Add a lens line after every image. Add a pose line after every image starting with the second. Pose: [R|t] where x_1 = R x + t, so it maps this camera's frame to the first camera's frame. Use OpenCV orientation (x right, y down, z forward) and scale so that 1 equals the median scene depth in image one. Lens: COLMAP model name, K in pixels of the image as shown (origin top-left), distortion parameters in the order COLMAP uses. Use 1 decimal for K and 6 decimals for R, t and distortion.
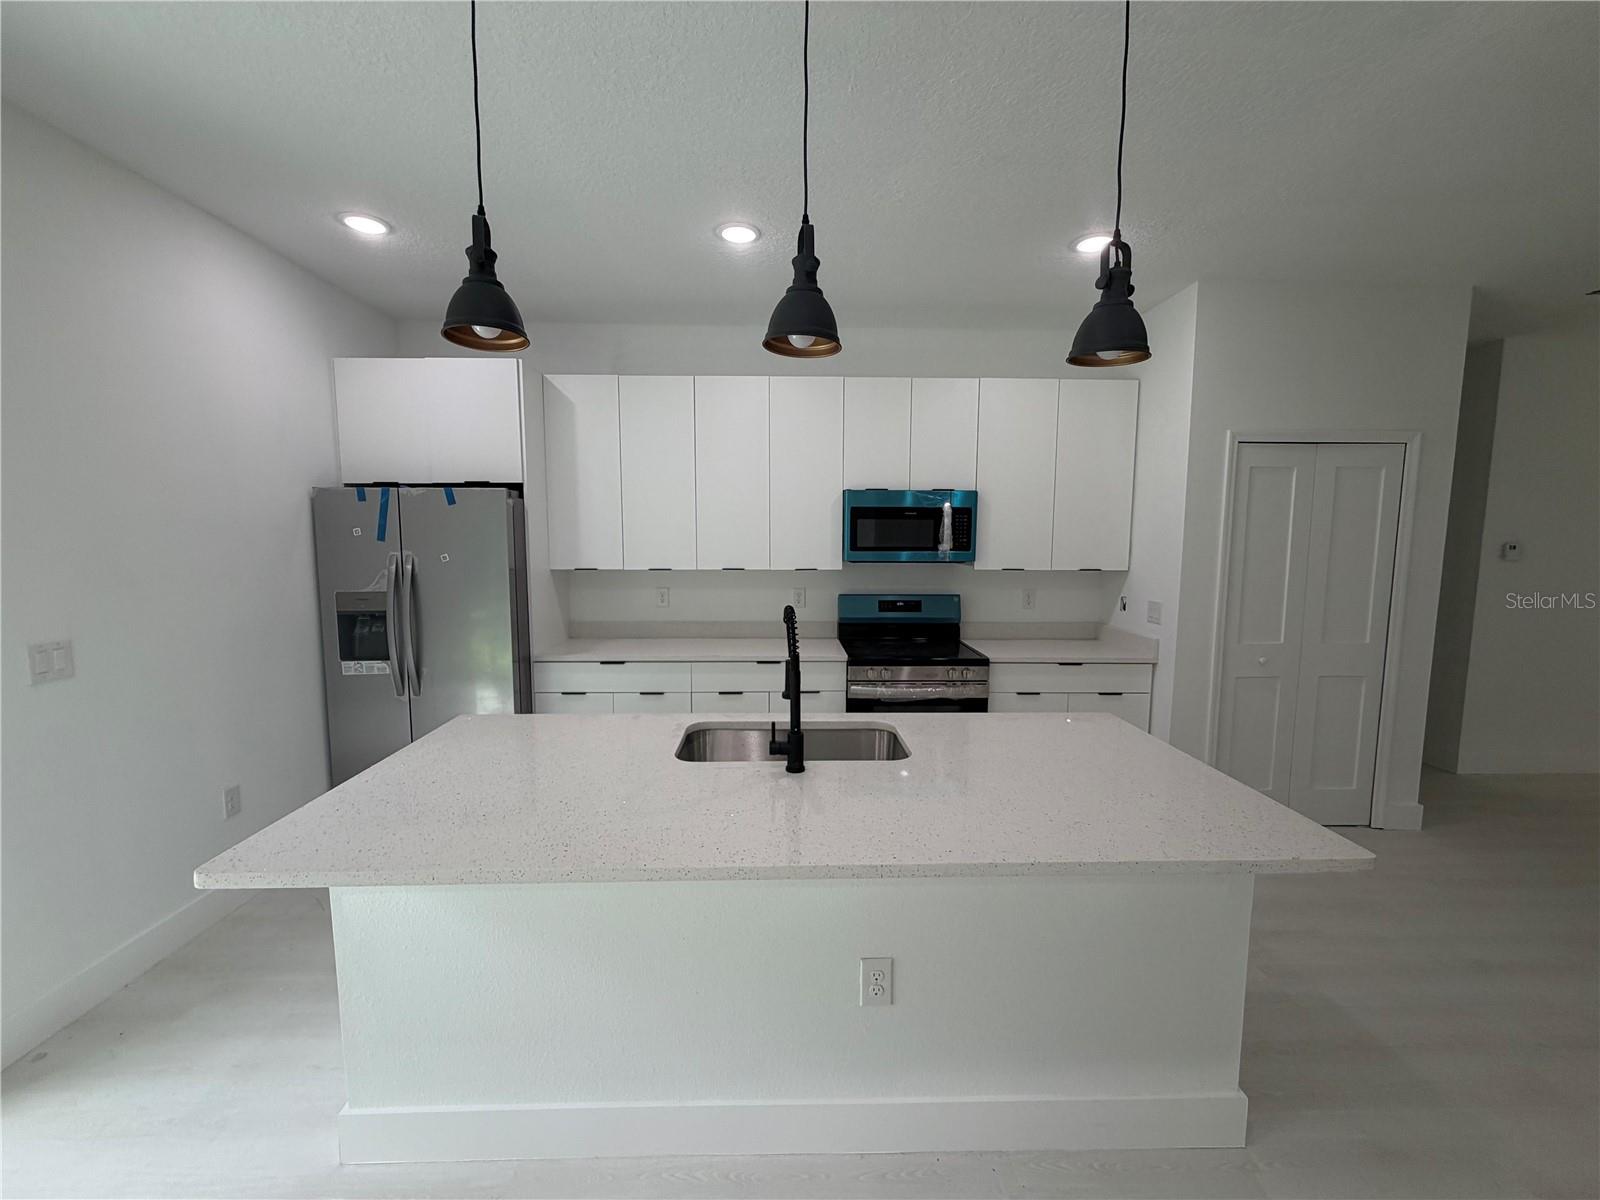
lens RADIAL K [[640.6, 0, 795.4], [0, 640.6, 600.3], [0, 0, 1]] dist [0.003090, 0.000274]
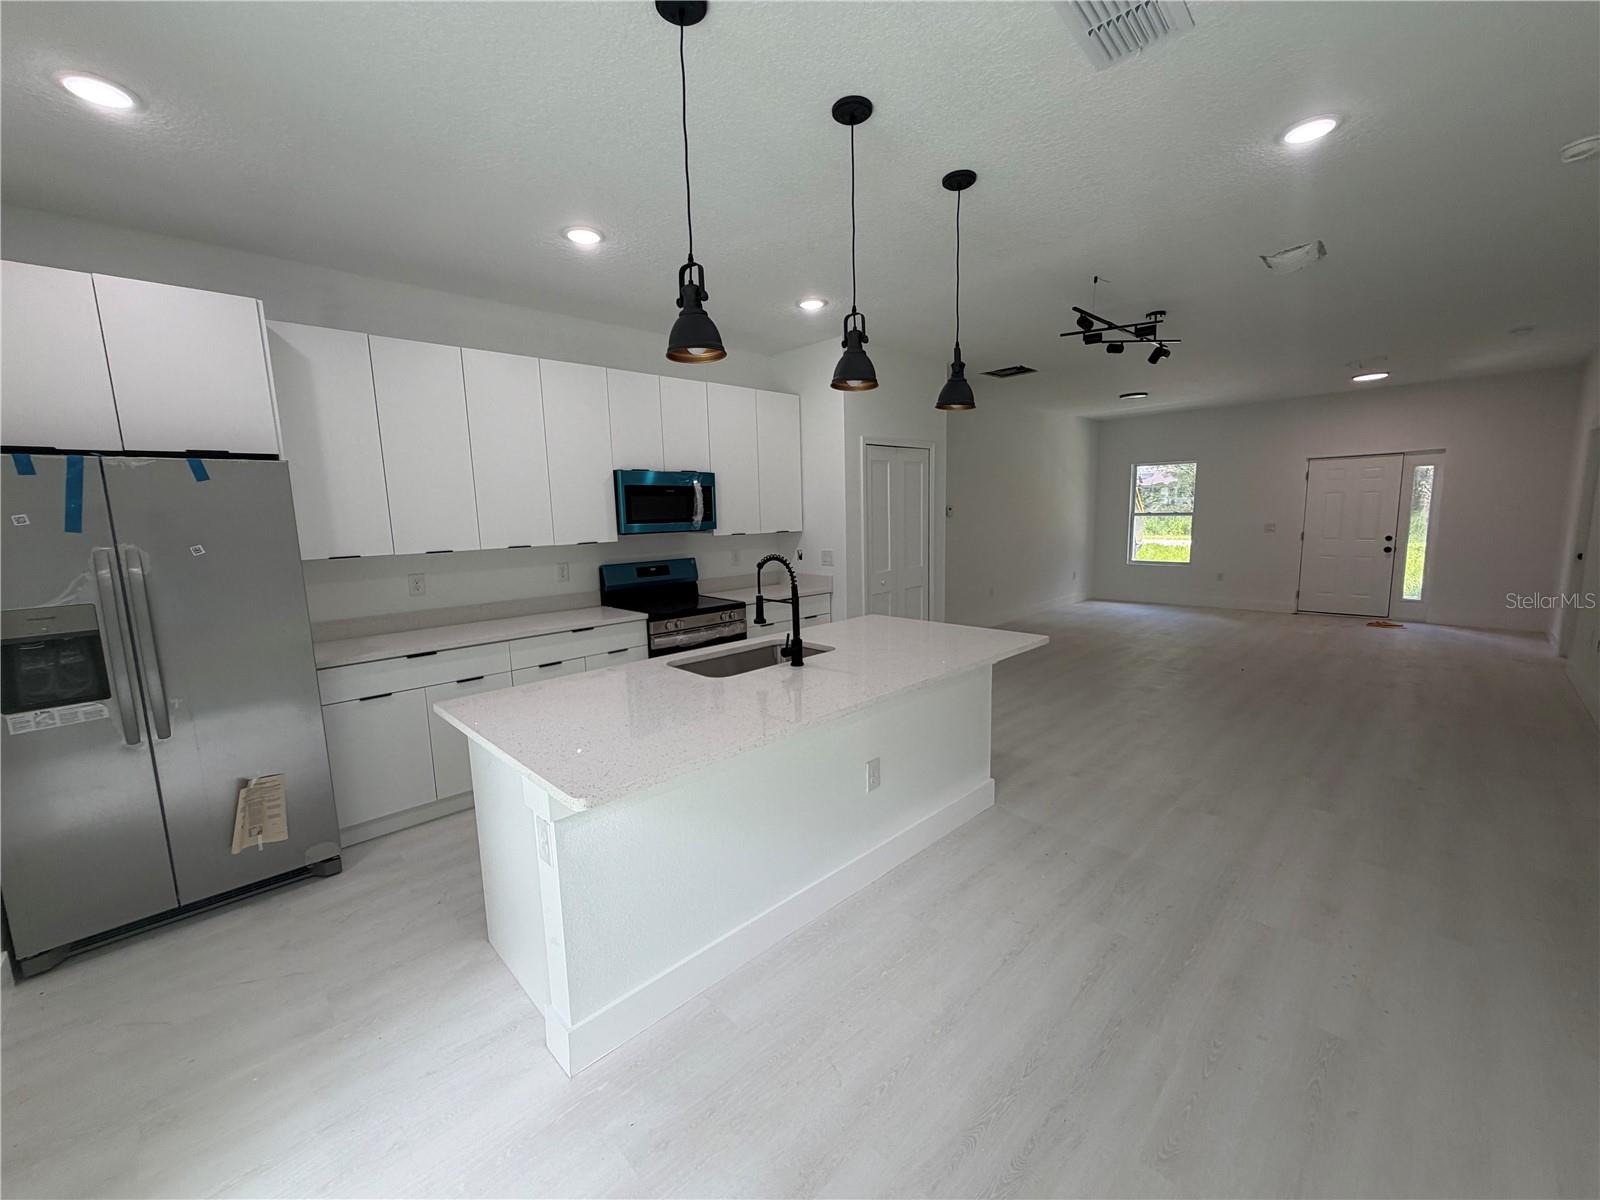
lens RADIAL K [[640.6, 0, 795.4], [0, 640.6, 600.3], [0, 0, 1]] dist [0.003090, 0.000274]
pose [[0.740721, -0.116850, 0.661573, -0.474033], [0.096305, 0.993056, 0.067571, 0.008918], [-0.664874, 0.013661, 0.746830, -0.044464]]
